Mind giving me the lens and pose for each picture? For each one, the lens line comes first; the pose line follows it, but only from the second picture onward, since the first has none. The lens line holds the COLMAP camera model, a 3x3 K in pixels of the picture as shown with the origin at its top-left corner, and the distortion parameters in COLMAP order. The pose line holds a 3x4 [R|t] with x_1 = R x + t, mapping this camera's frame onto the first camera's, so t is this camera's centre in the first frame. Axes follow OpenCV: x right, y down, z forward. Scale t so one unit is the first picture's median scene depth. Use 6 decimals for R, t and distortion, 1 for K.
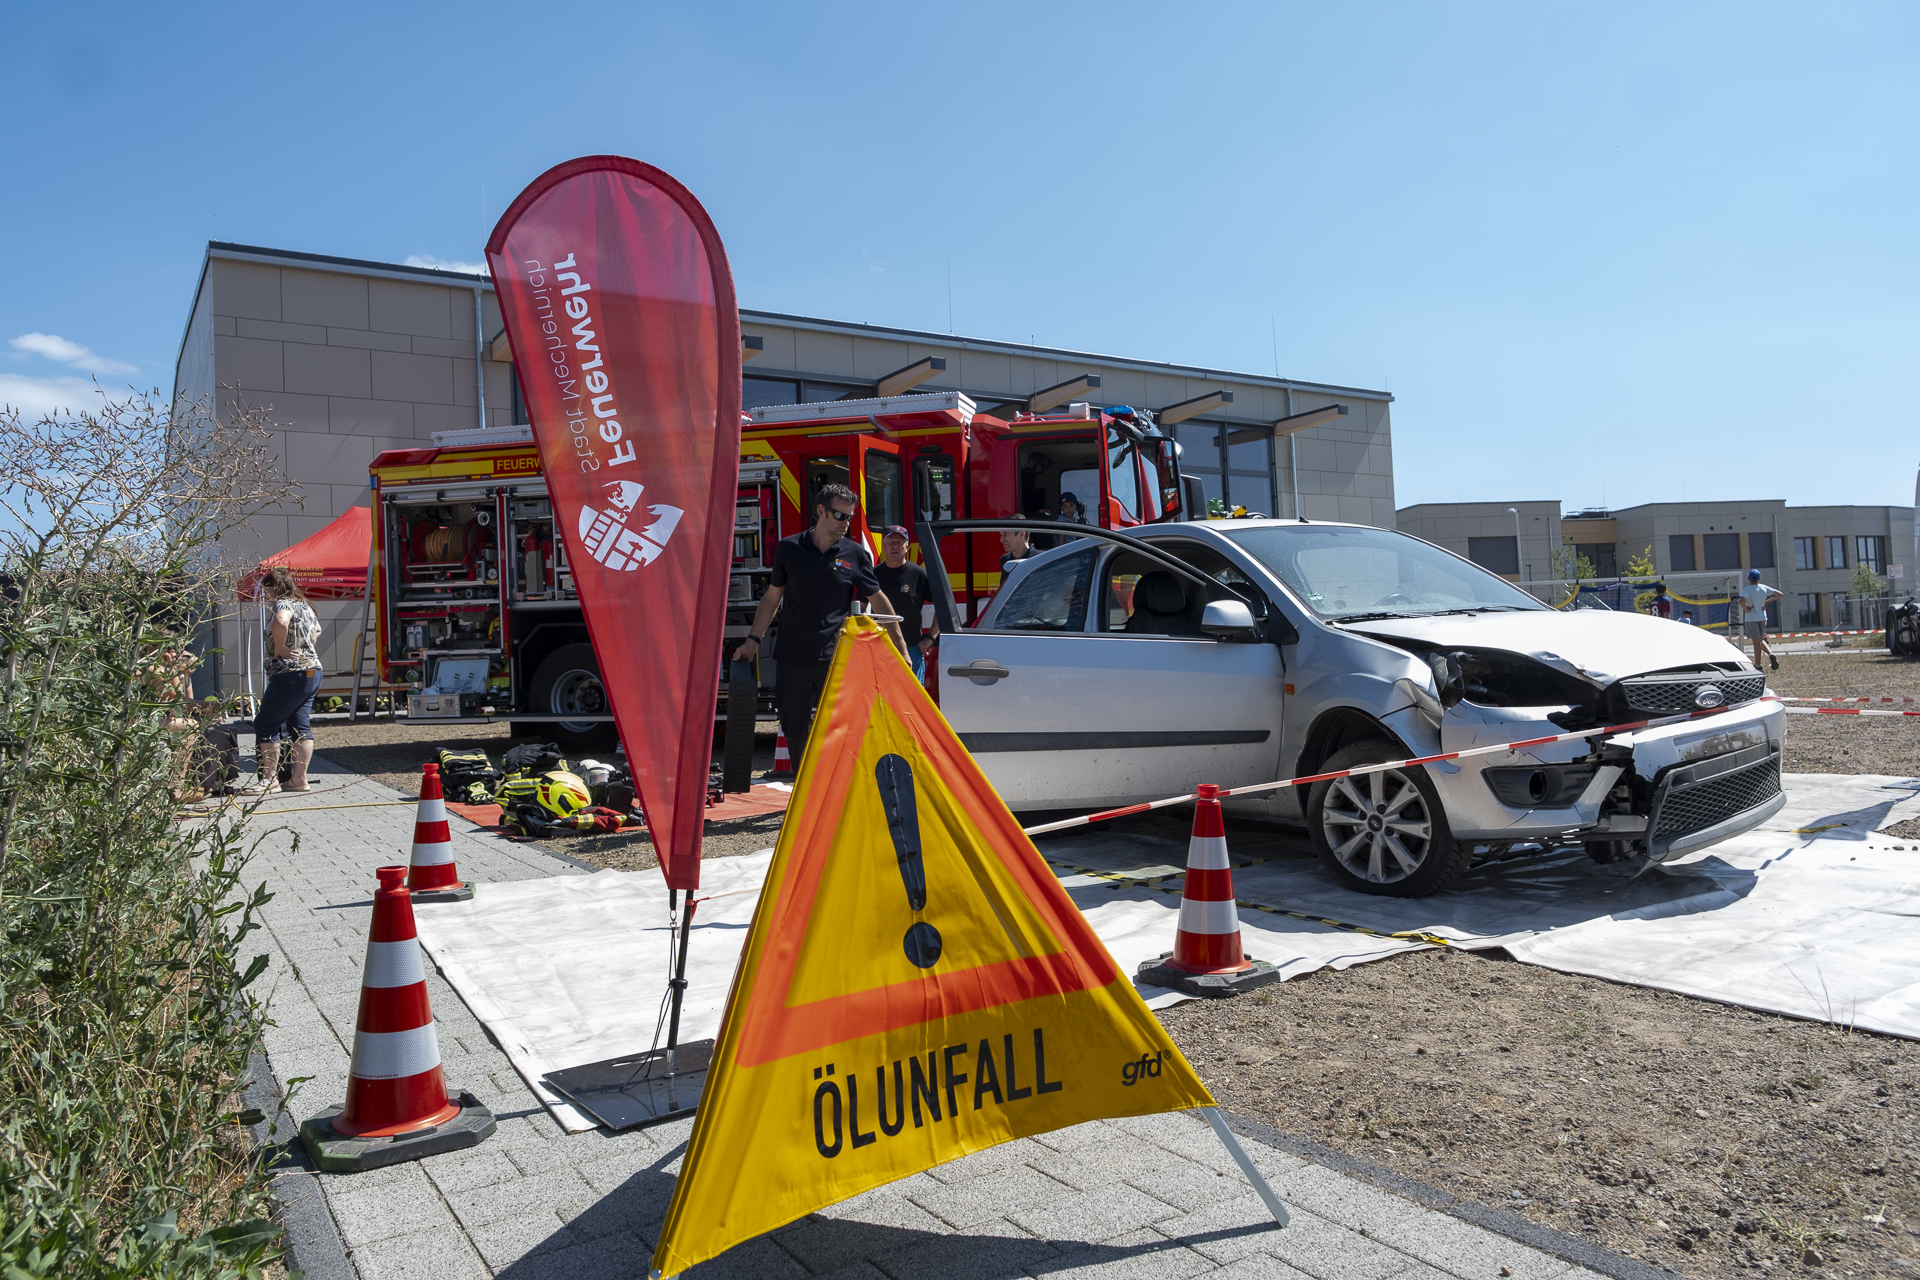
lens RADIAL K [[1288.4, 0, 959.0], [0, 1288.4, 640.0], [0, 0, 1]] dist [0.001144, 0.001512]
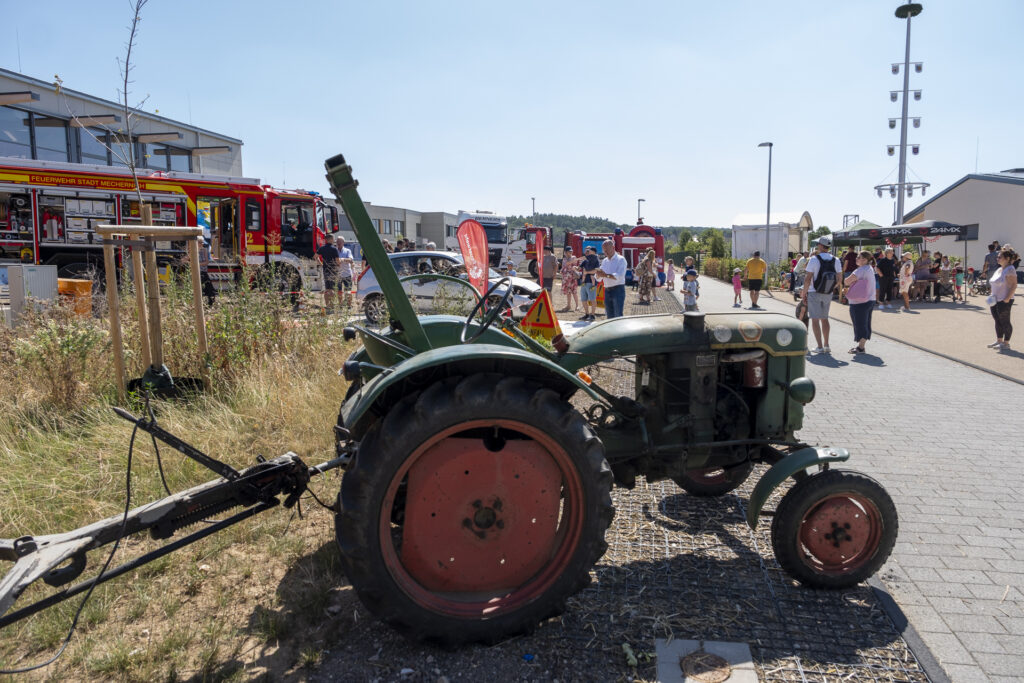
lens RADIAL K [[687.2, 0, 513.0], [0, 687.2, 339.4], [0, 0, 1]] dist [0.001144, 0.001512]
pose [[0.673523, -0.046123, 0.737726, -0.677141], [-0.049791, 0.992953, 0.107538, -0.031553], [-0.737487, -0.109161, 0.666481, -0.393312]]
